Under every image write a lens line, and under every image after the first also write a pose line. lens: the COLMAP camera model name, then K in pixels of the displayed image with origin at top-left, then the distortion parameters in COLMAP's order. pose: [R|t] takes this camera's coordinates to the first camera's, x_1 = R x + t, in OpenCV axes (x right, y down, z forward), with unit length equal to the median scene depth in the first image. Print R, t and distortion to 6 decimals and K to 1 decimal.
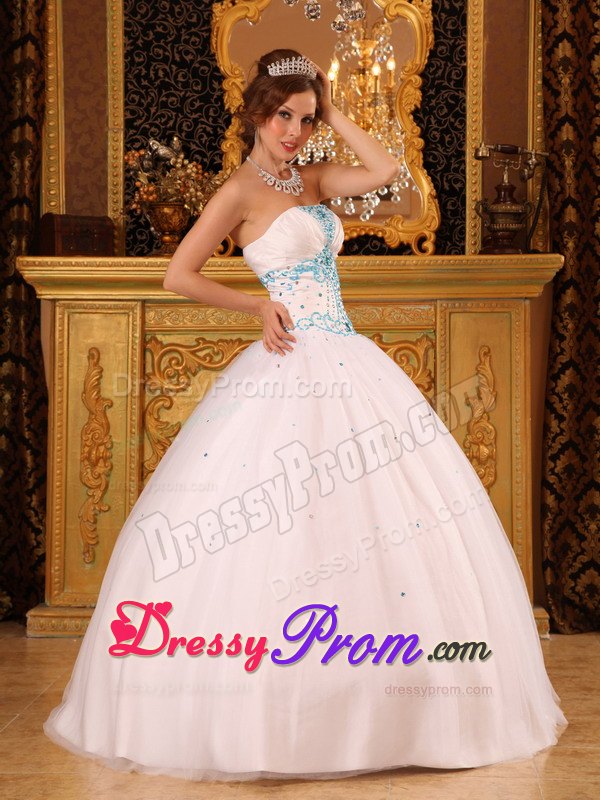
lens RADIAL K [[1669.1, 0, 304.9], [0, 1669.1, 376.1], [0, 0, 1]] dist [0.253359, 0.046912]
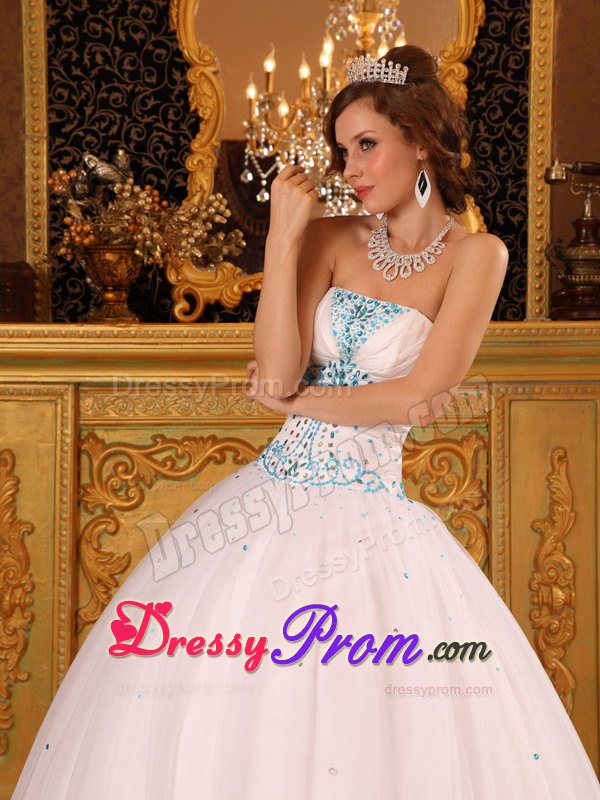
lens RADIAL K [[1641.3, 0, 298.6], [0, 1641.3, 410.1], [0, 0, 1]] dist [0.255658, 0.053281]
pose [[0.999477, -0.002895, 0.032217, -0.024952], [0.001674, 0.999281, 0.037877, -0.059048], [-0.032303, -0.037804, 0.998763, 0.295791]]
